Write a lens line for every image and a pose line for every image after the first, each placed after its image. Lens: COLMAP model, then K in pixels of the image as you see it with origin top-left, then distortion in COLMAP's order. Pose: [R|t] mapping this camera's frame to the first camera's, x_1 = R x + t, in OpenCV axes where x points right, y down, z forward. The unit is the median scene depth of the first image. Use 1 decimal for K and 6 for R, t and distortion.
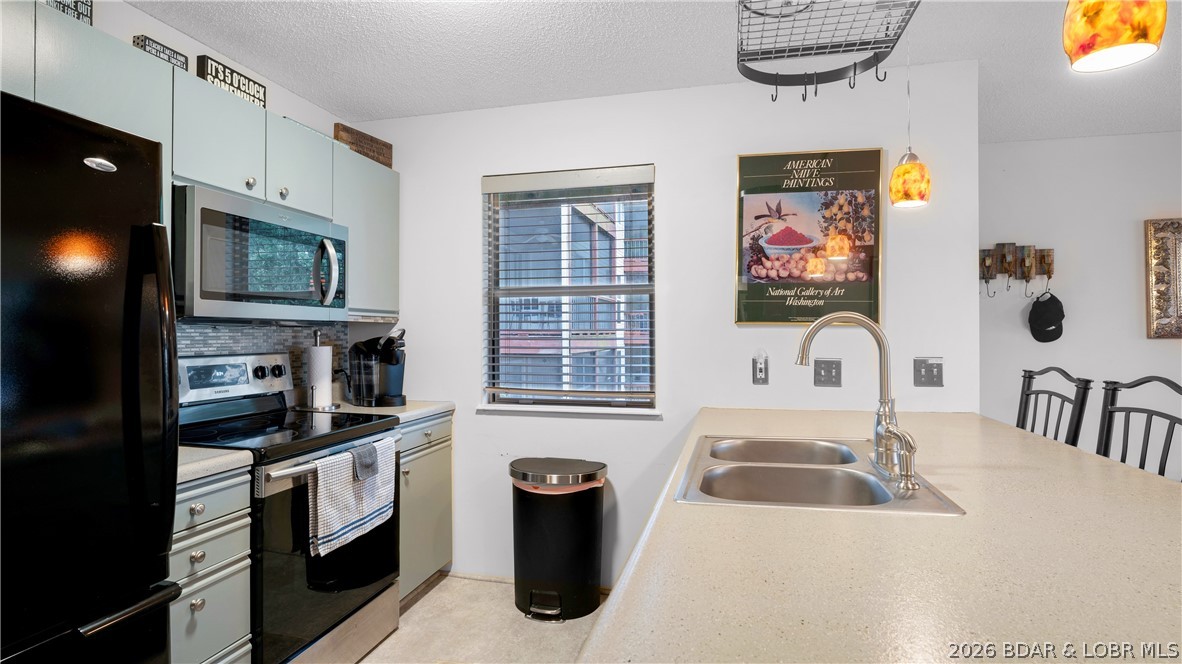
lens RADIAL K [[583.6, 0, 591.0], [0, 583.6, 332.0], [0, 0, 1]] dist [-0.003368, -0.000679]
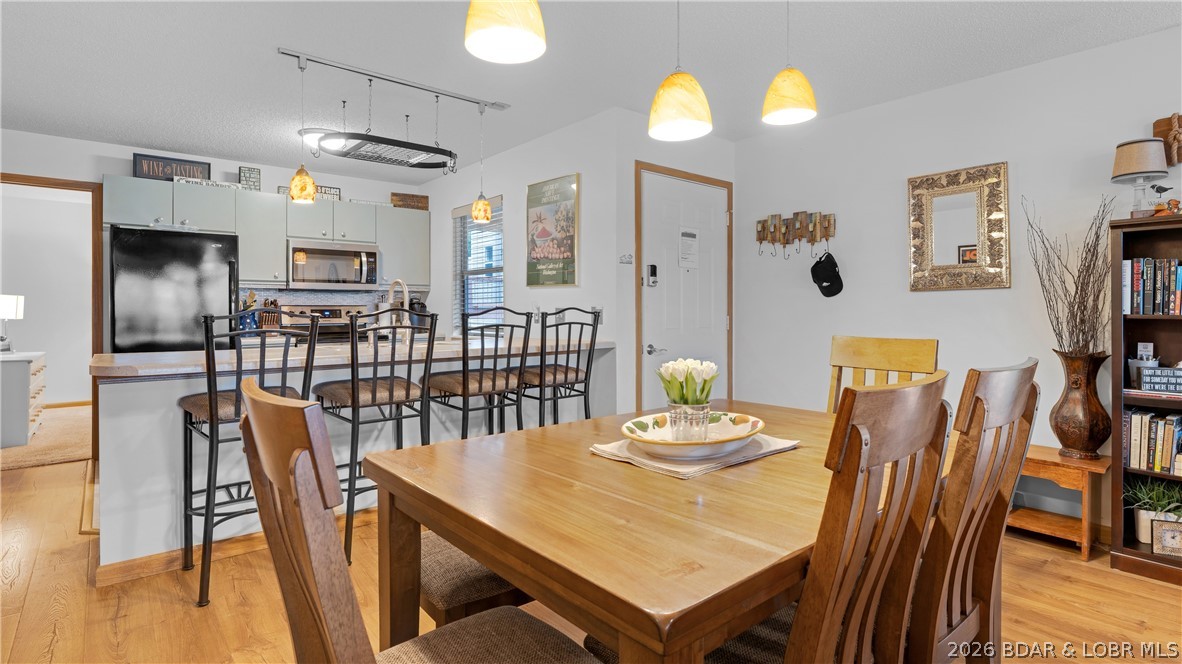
lens RADIAL K [[586.8, 0, 585.5], [0, 586.8, 316.4], [0, 0, 1]] dist [0.000100, -0.000319]
pose [[0.805554, 0.003668, -0.592511, 1.424293], [0.003711, 0.999930, 0.011236, 0.054138], [0.592511, -0.011250, 0.805484, -0.264158]]
